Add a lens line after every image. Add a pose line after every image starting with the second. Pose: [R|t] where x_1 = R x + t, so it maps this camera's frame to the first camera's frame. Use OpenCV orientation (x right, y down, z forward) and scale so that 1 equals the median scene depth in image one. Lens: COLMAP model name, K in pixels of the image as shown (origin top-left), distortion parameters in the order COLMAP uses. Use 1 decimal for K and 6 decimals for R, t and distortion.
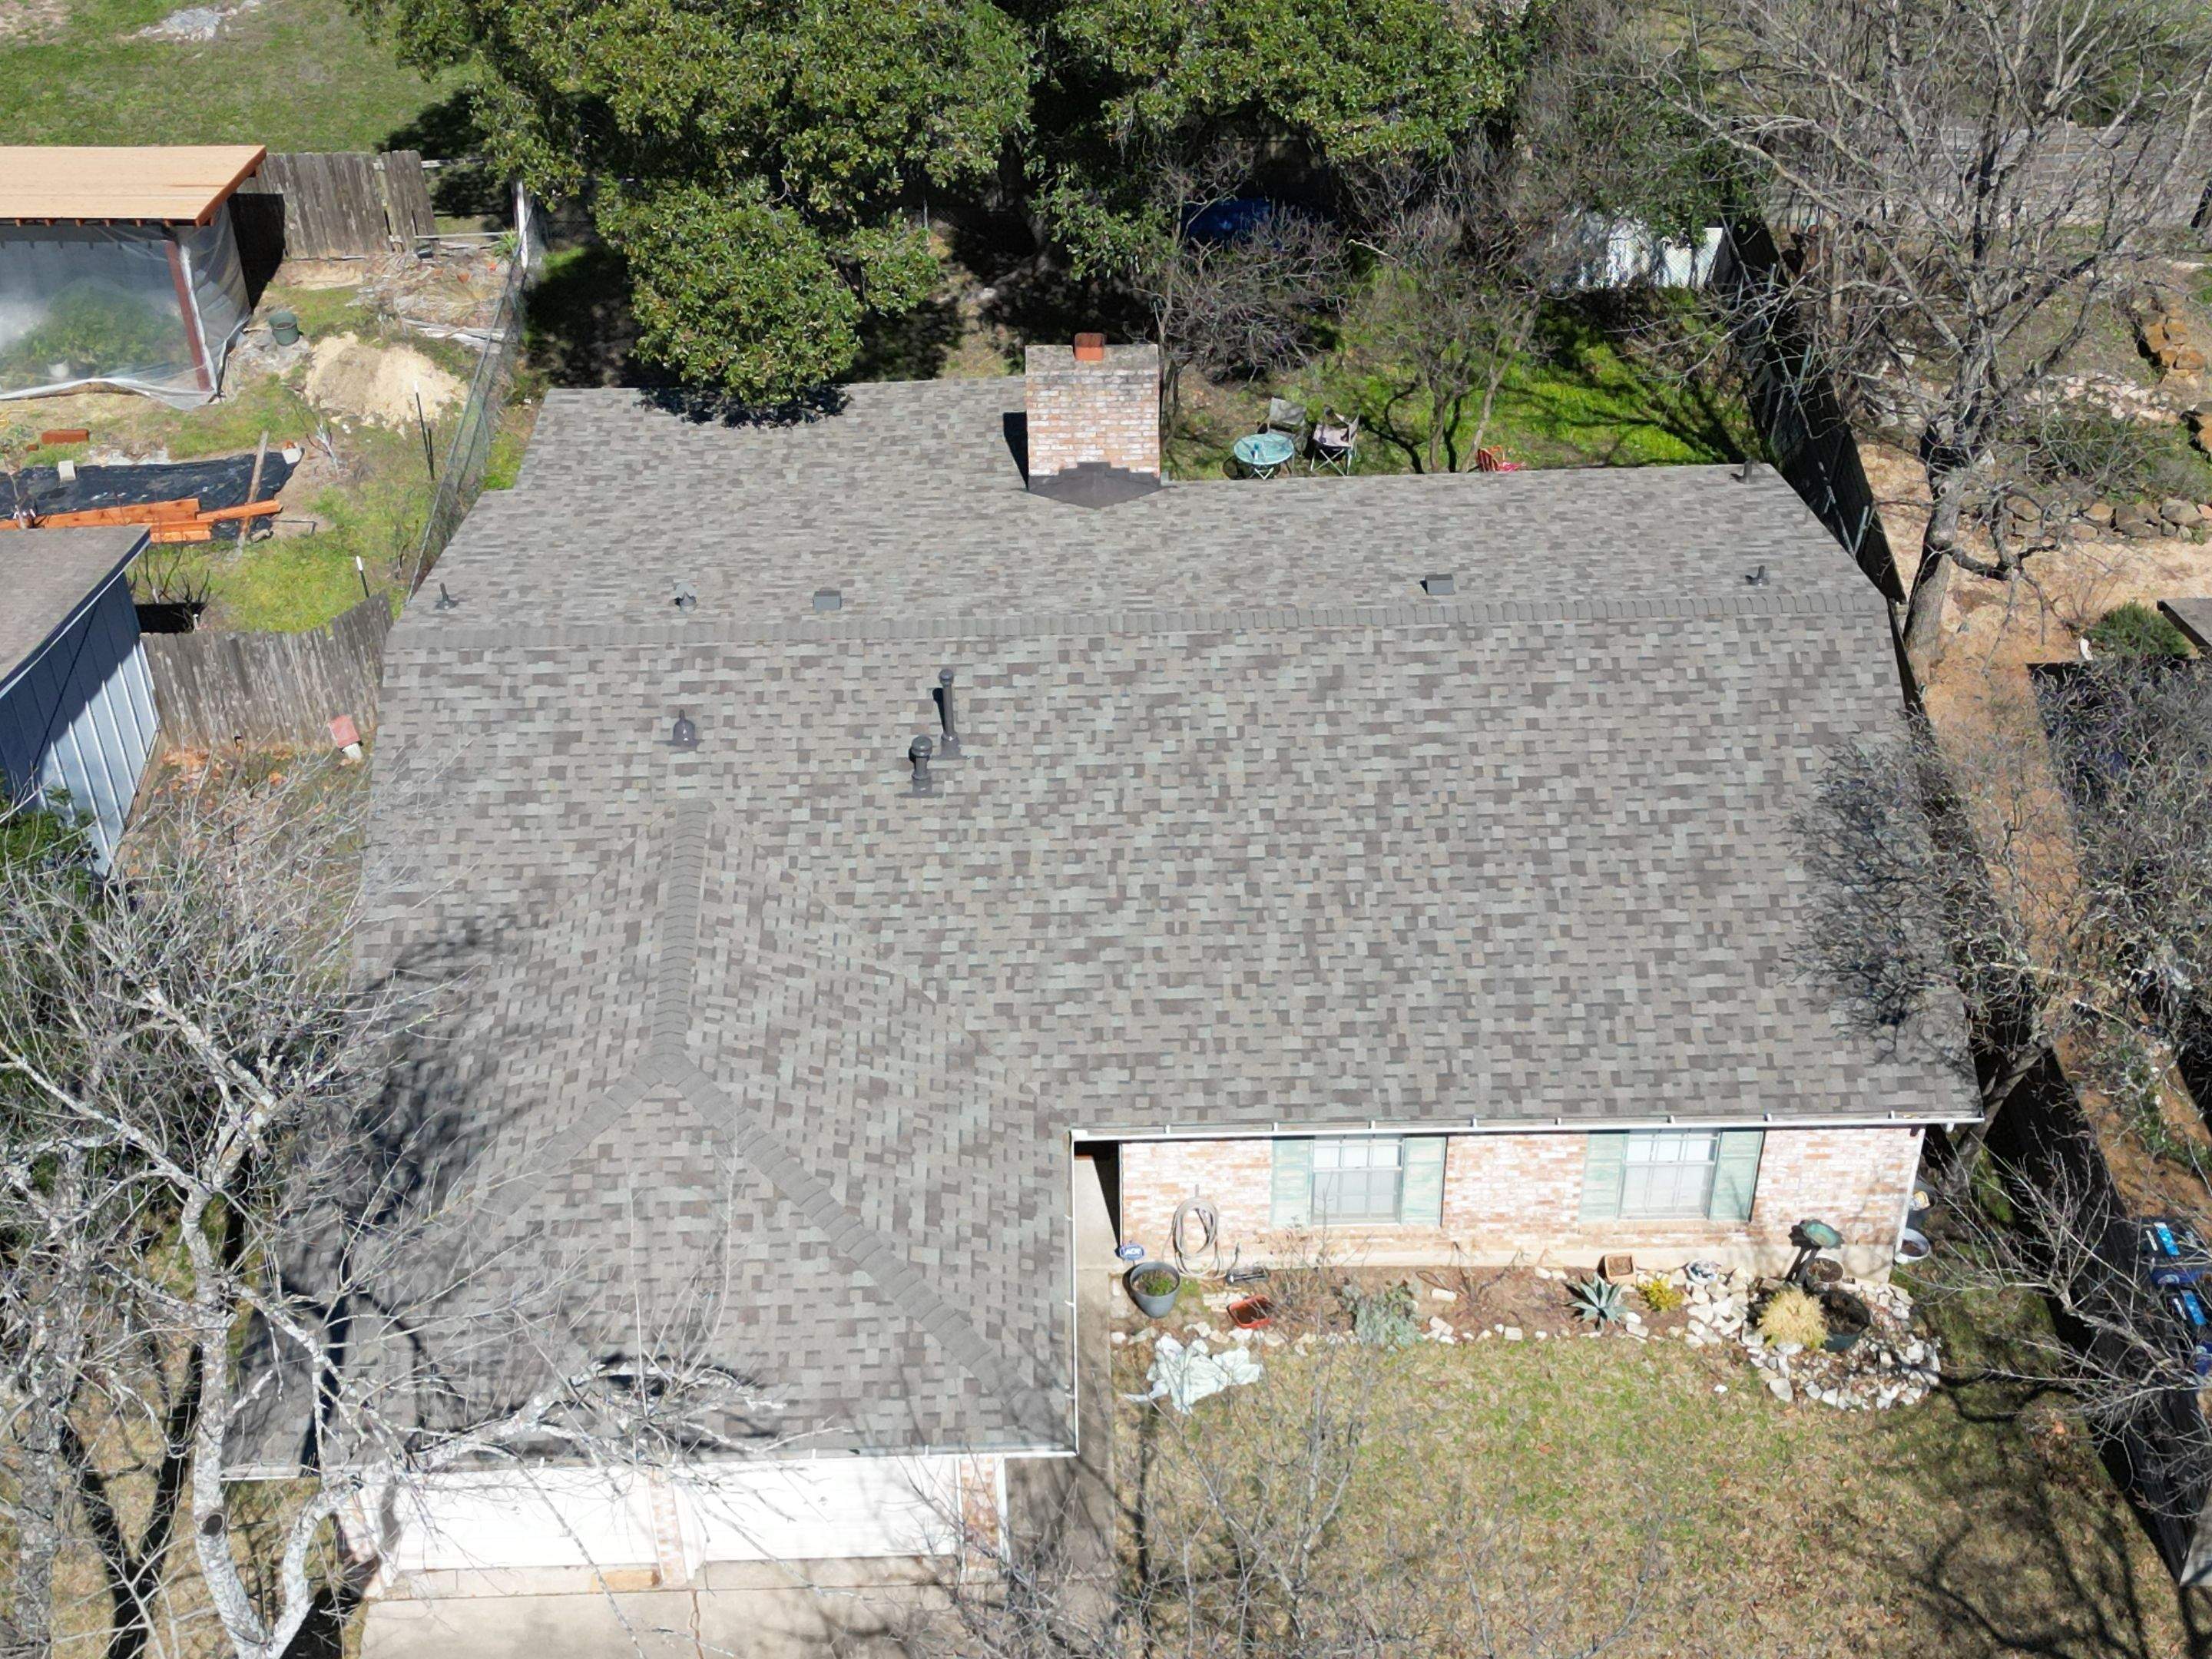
lens RADIAL K [[3061.5, 0, 1099.0], [0, 3061.5, 838.3], [0, 0, 1]] dist [0.183024, -0.530482]
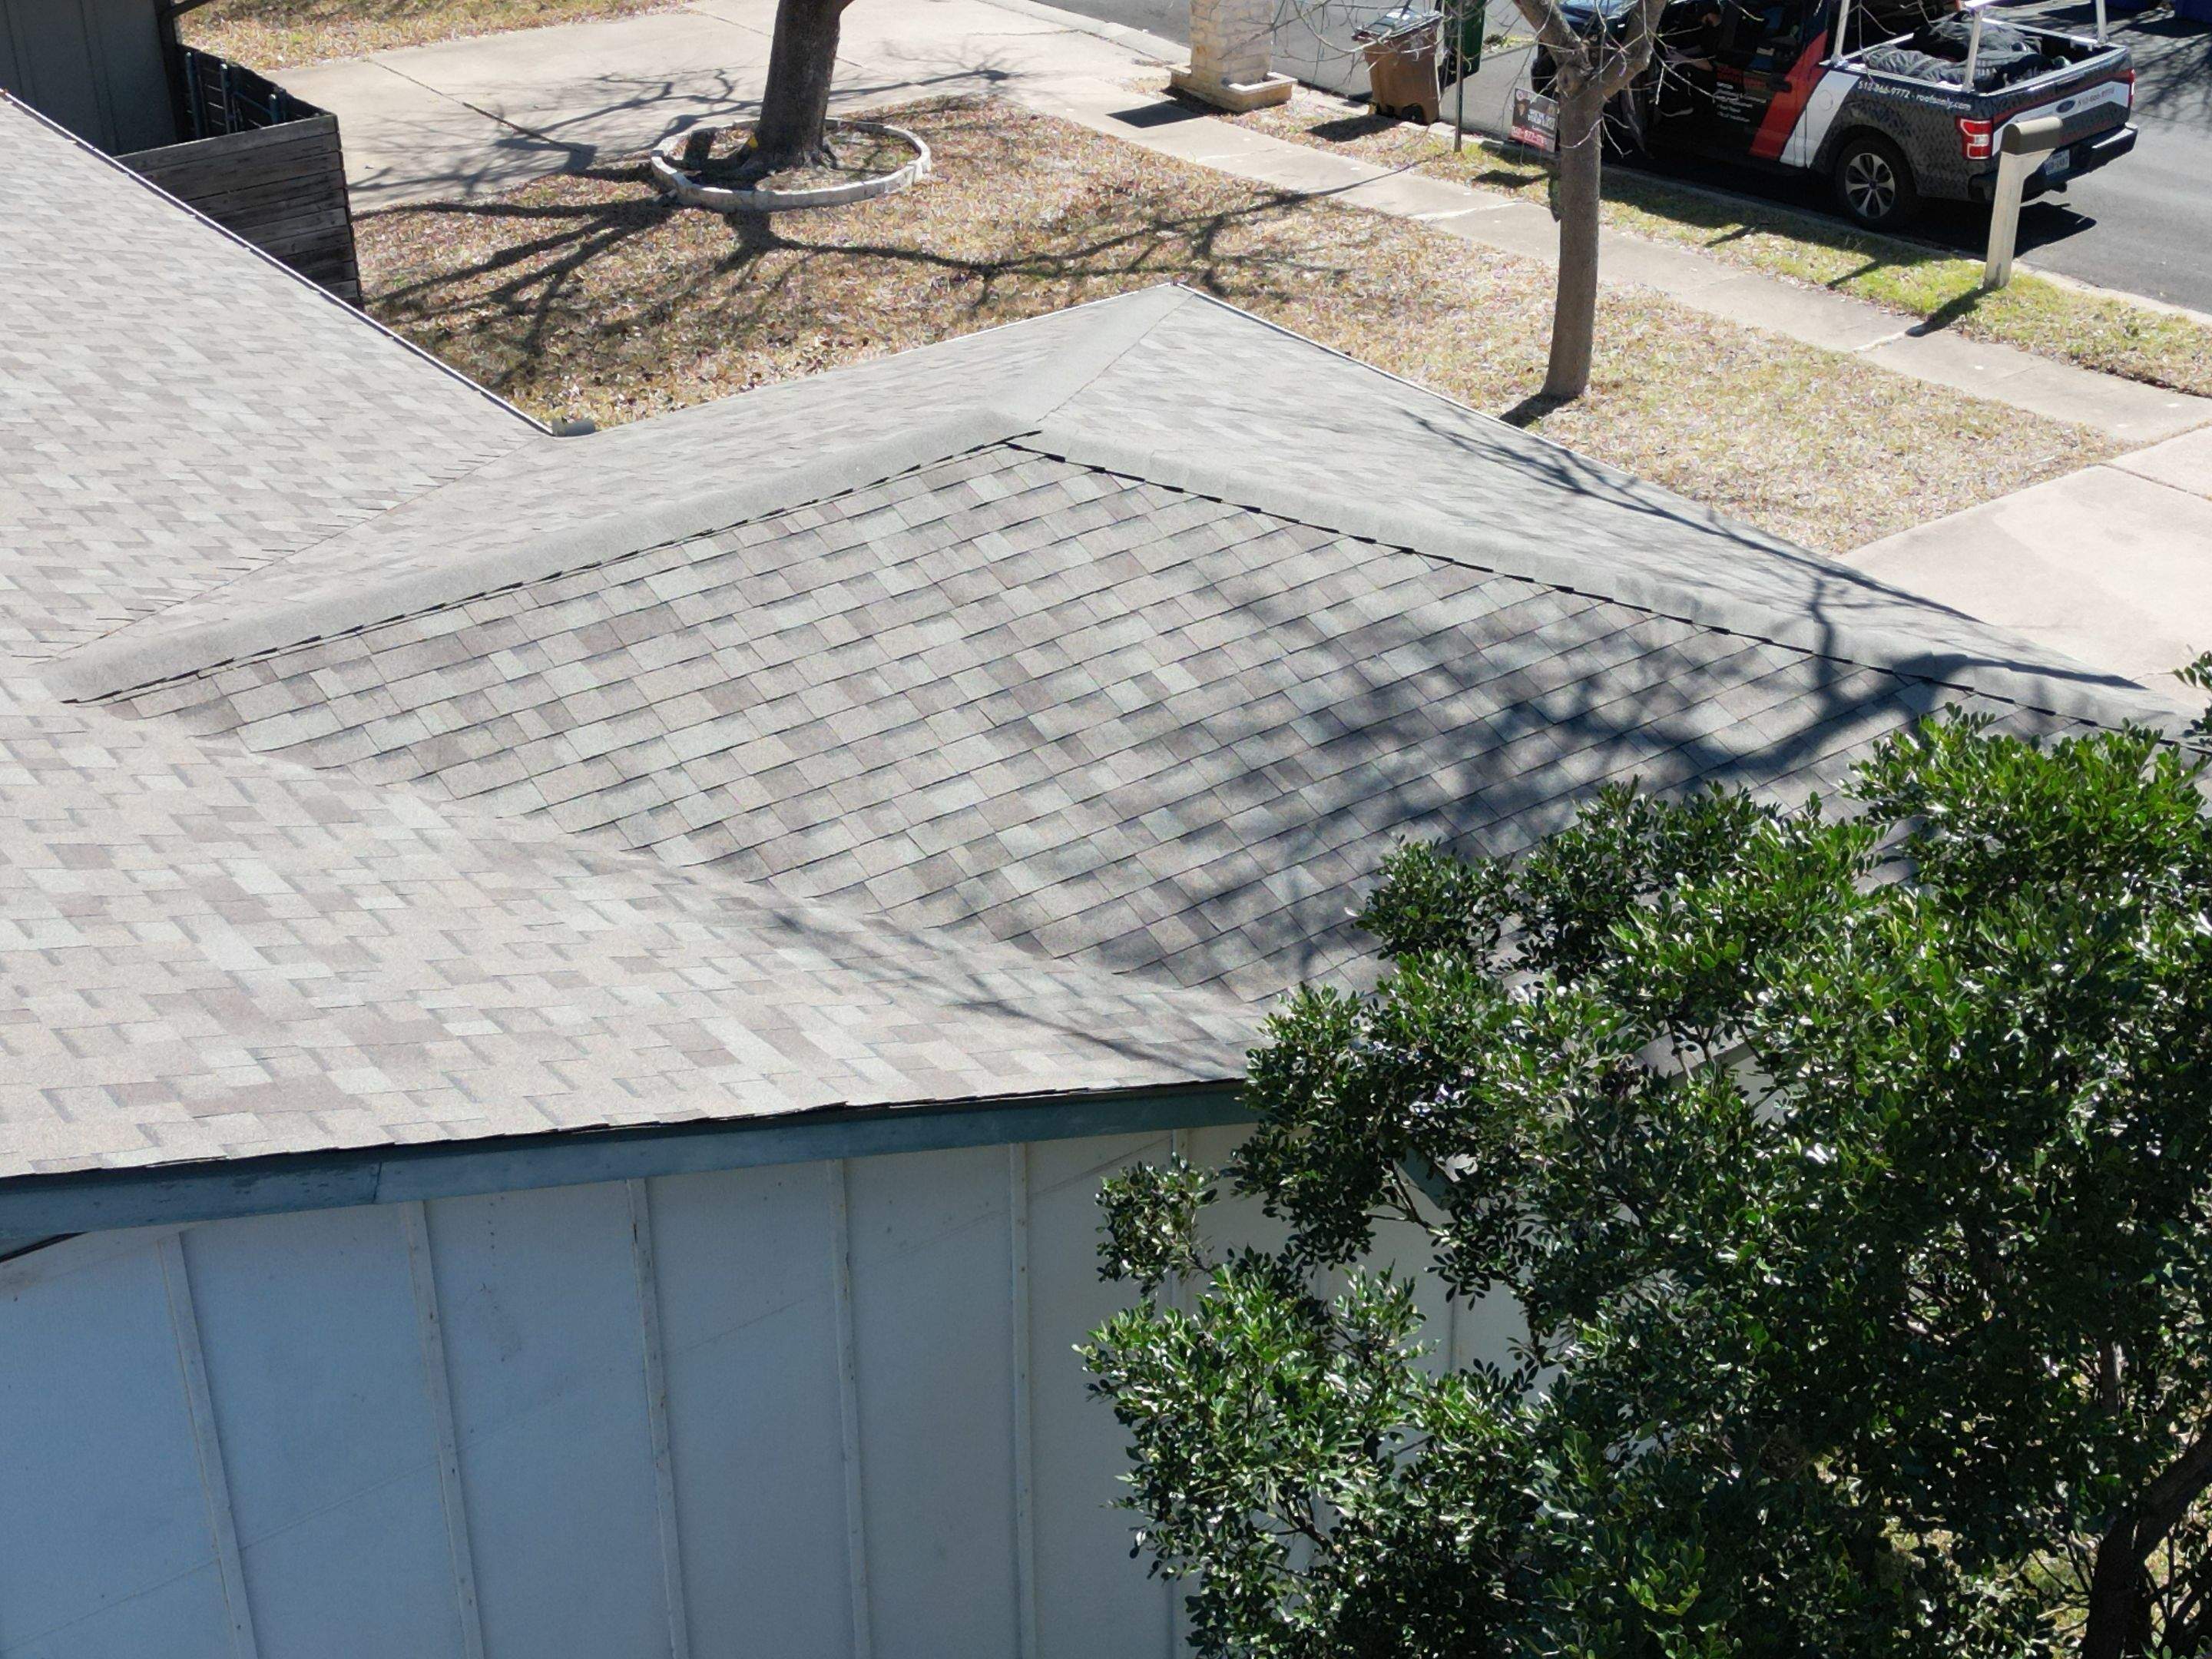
lens RADIAL K [[3061.5, 0, 1099.0], [0, 3061.5, 838.3], [0, 0, 1]] dist [0.183024, -0.530482]
pose [[-0.577234, -0.370309, 0.727786, -0.429879], [0.544237, 0.489988, 0.680968, -0.161673], [-0.608775, 0.789166, -0.081303, 0.968493]]
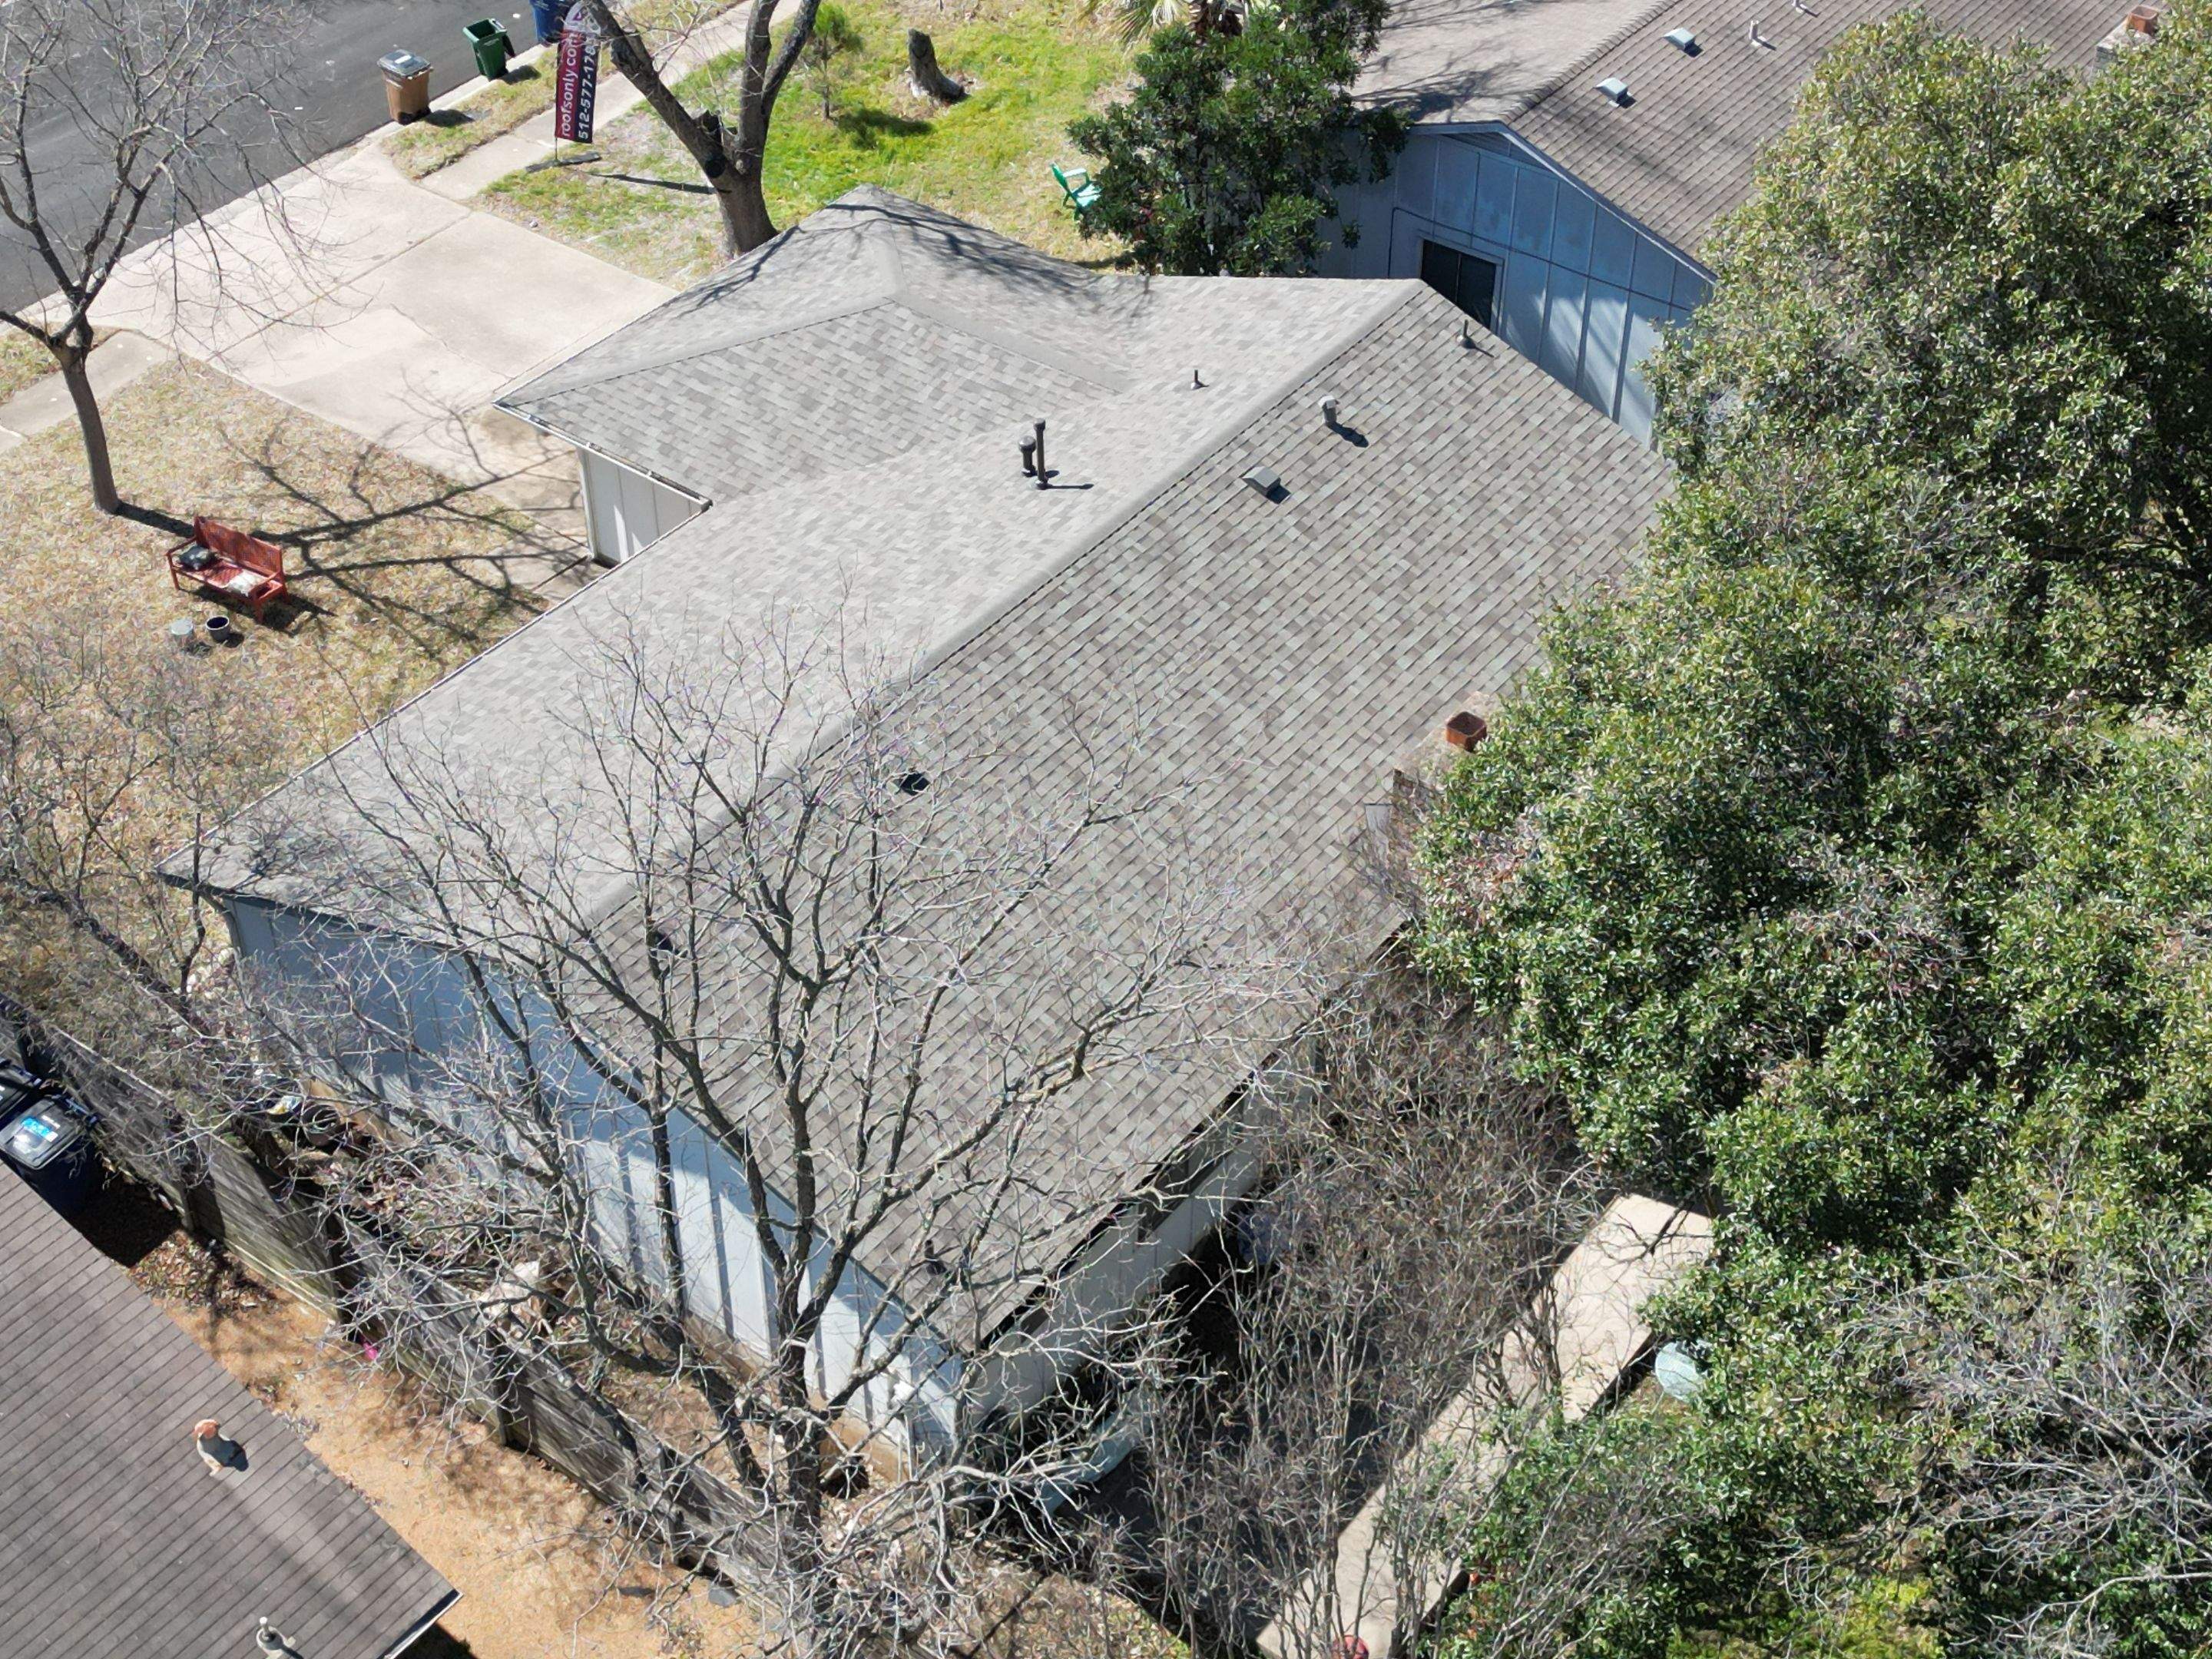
lens RADIAL K [[3061.5, 0, 1099.0], [0, 3061.5, 838.3], [0, 0, 1]] dist [0.183024, -0.530482]
pose [[-0.617378, 0.523500, -0.587190, 0.676756], [-0.499051, 0.316367, 0.806759, -0.922063], [0.608106, 0.791113, 0.065935, 1.047951]]
